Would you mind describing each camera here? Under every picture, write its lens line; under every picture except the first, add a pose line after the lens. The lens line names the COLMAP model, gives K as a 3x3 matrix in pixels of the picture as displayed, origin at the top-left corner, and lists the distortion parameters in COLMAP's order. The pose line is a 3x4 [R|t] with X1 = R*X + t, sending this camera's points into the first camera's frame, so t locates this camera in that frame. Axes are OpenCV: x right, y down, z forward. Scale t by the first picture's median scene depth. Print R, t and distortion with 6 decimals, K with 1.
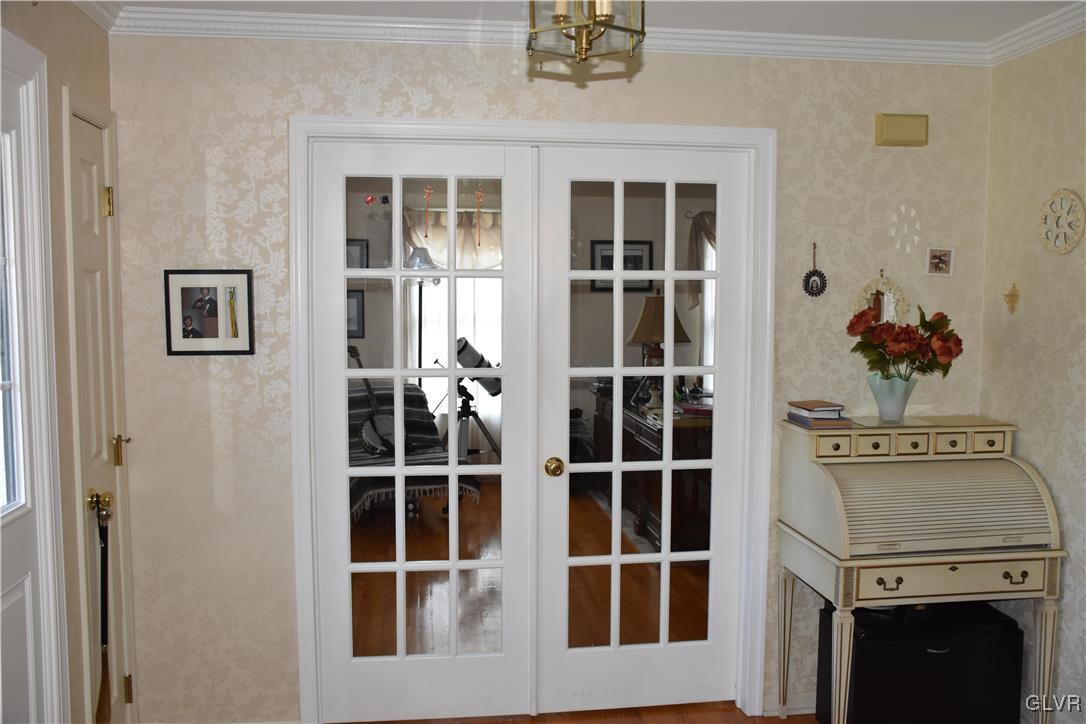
lens RADIAL K [[968.0, 0, 541.5], [0, 968.0, 356.9], [0, 0, 1]] dist [-0.084605, 0.112182]
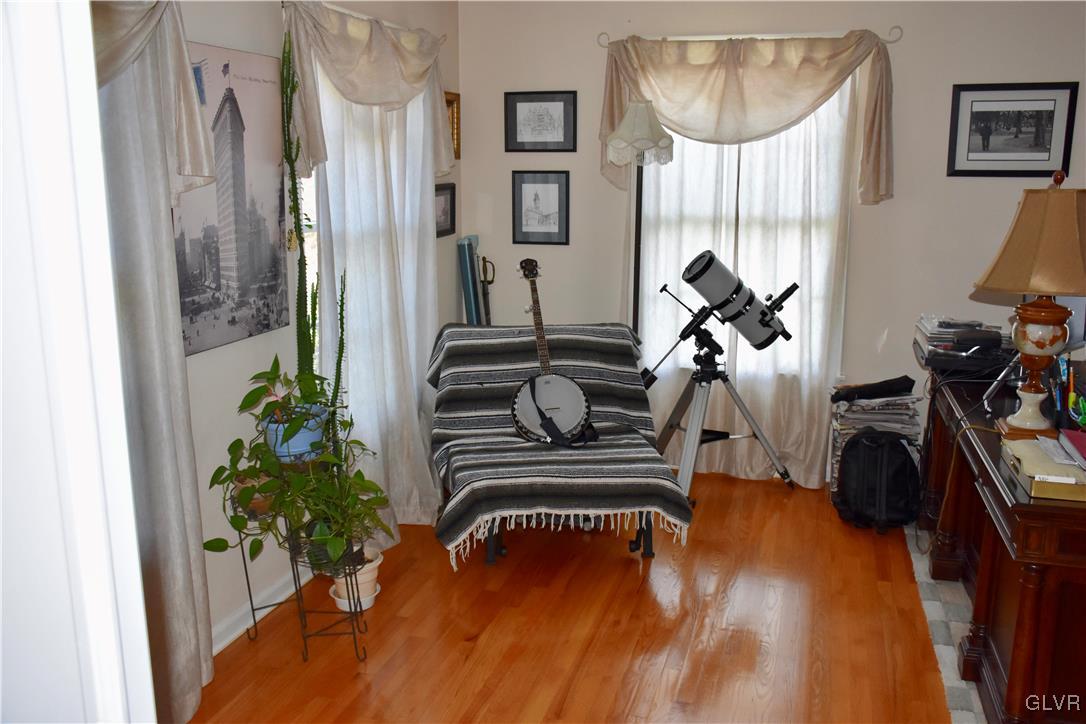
lens RADIAL K [[968.0, 0, 541.7], [0, 968.0, 364.9], [0, 0, 1]] dist [-0.084605, 0.112182]
pose [[0.914494, 0.081532, -0.396298, 0.068791], [-0.030235, 0.990518, 0.134013, -0.027252], [0.403467, -0.110572, 0.908289, 0.400150]]
